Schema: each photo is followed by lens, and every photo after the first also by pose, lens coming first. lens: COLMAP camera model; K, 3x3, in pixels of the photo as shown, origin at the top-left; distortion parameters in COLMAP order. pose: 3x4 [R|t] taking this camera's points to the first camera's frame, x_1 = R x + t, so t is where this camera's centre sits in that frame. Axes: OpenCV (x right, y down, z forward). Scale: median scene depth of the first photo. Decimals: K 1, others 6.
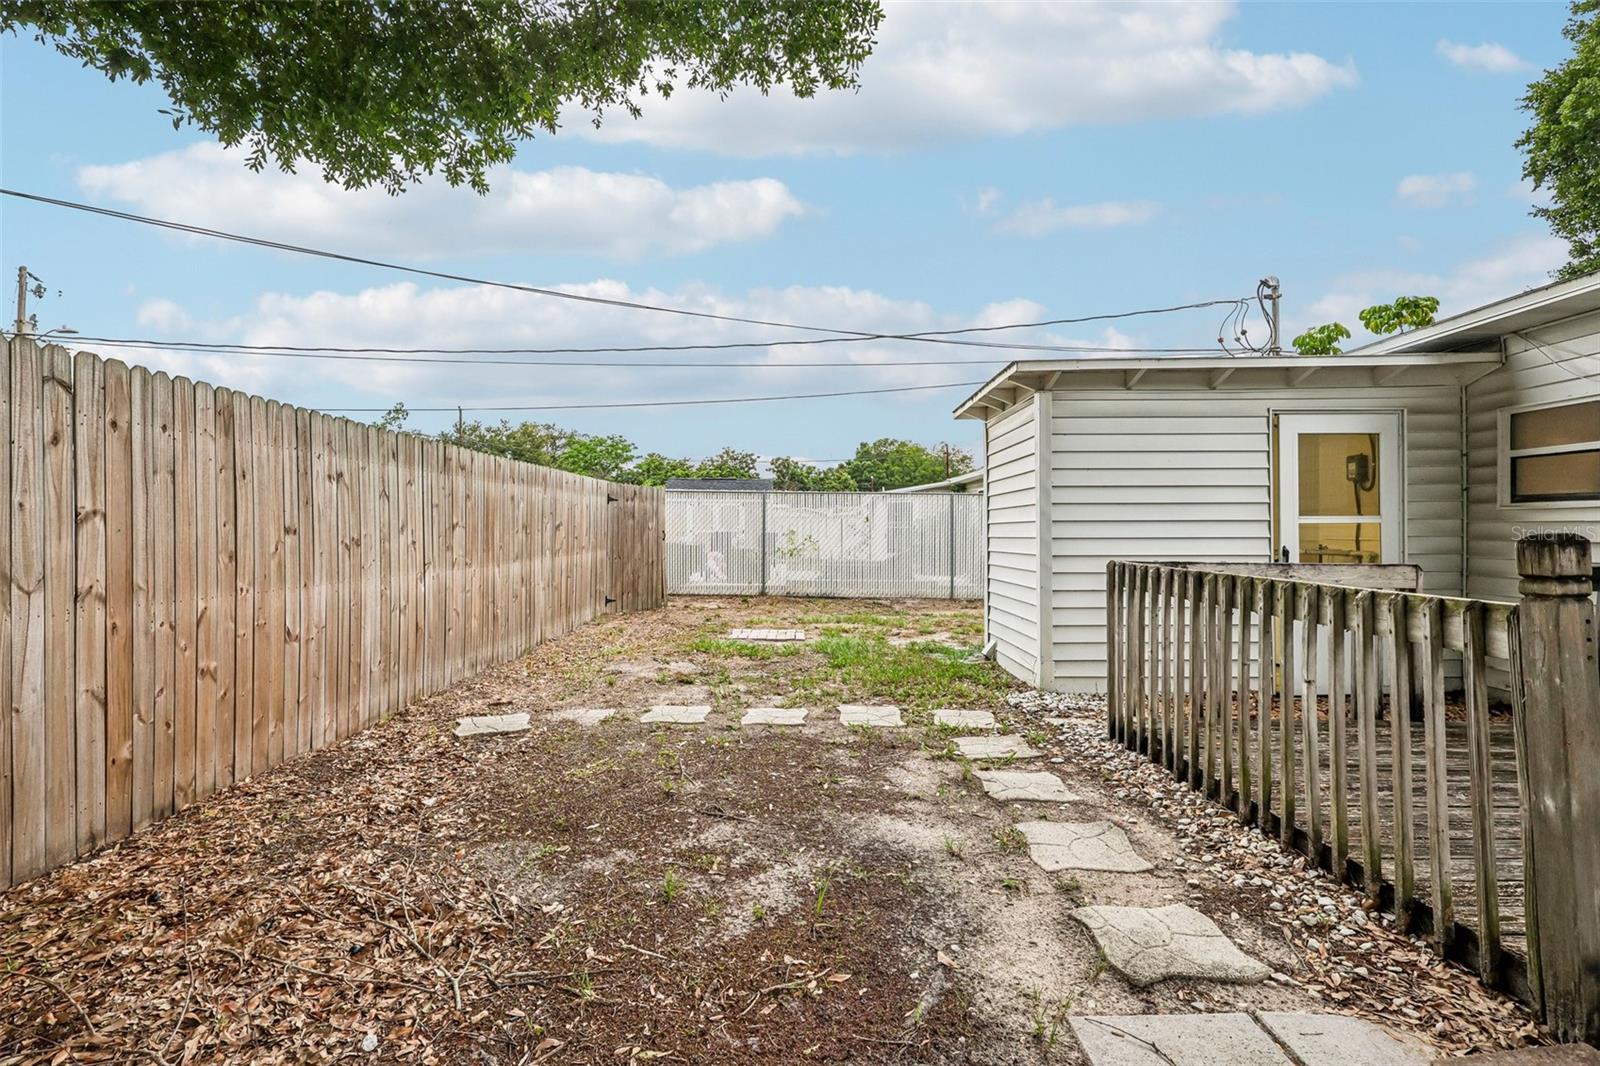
lens RADIAL K [[738.1, 0, 800.0], [0, 738.1, 529.0], [0, 0, 1]] dist [0.011975, 0.000796]
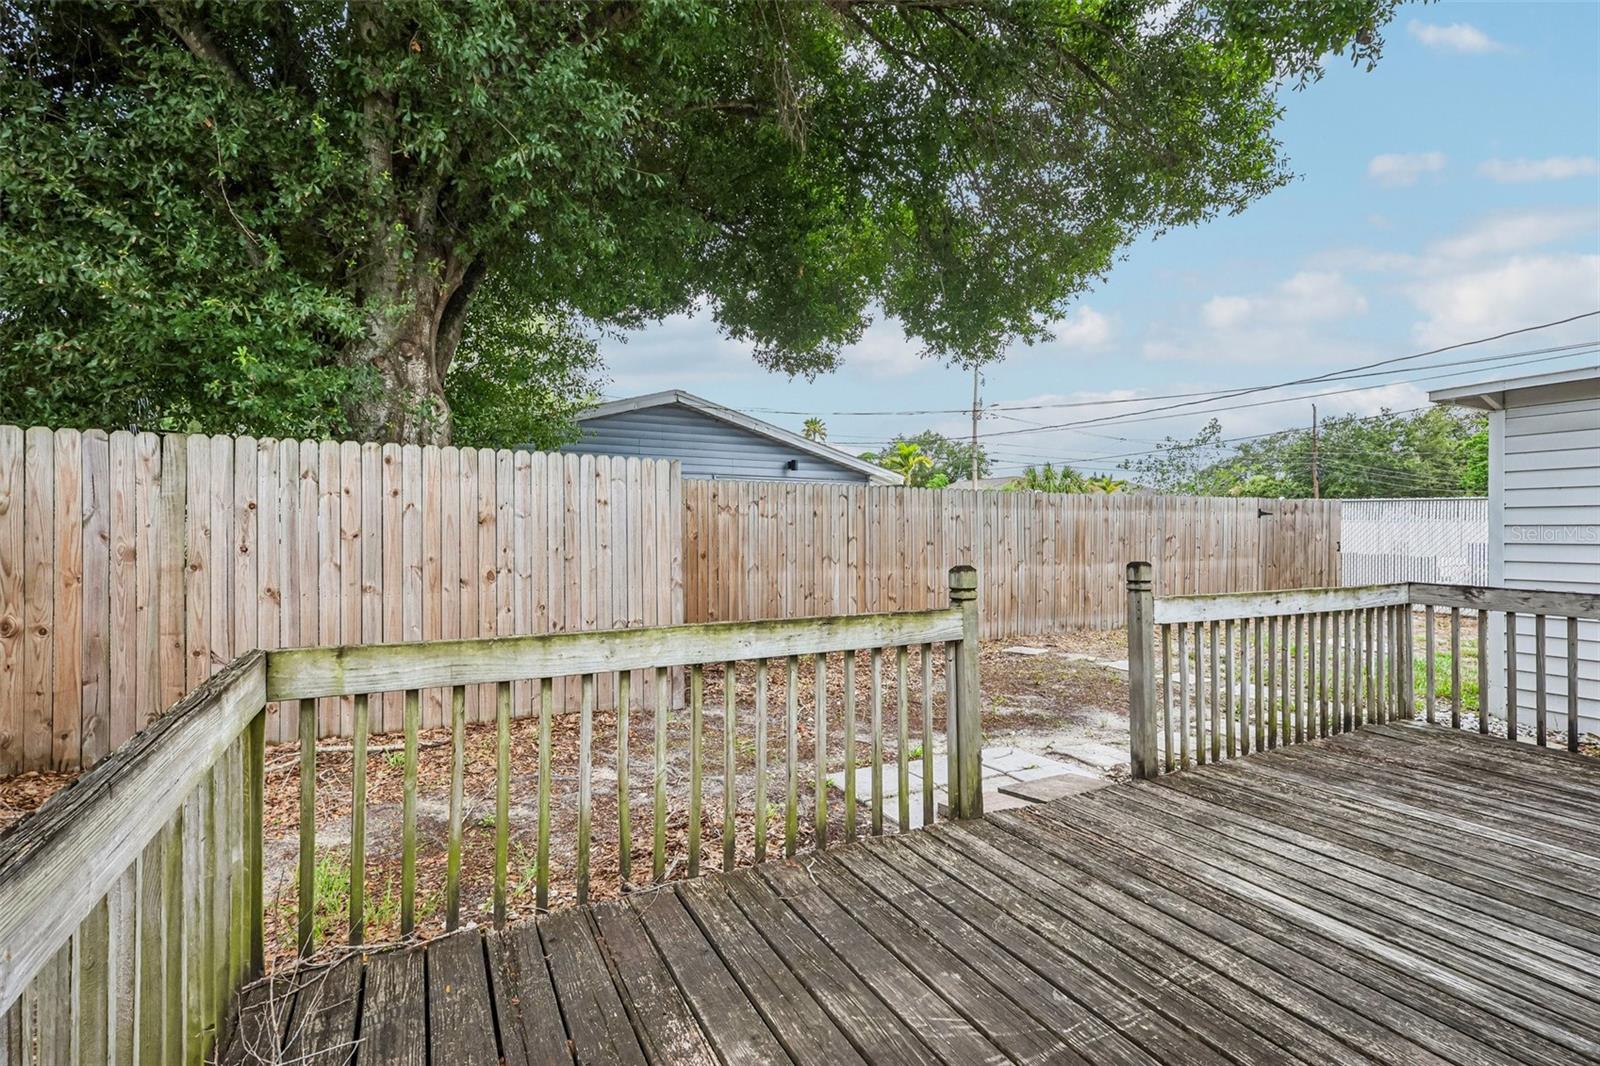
lens RADIAL K [[738.1, 0, 798.3], [0, 738.1, 532.0], [0, 0, 1]] dist [0.011975, 0.000796]
pose [[0.462989, 0.005185, -0.886349, 0.835332], [-0.002965, 0.999986, 0.004301, -0.030263], [0.886359, 0.000637, 0.462998, -0.298961]]
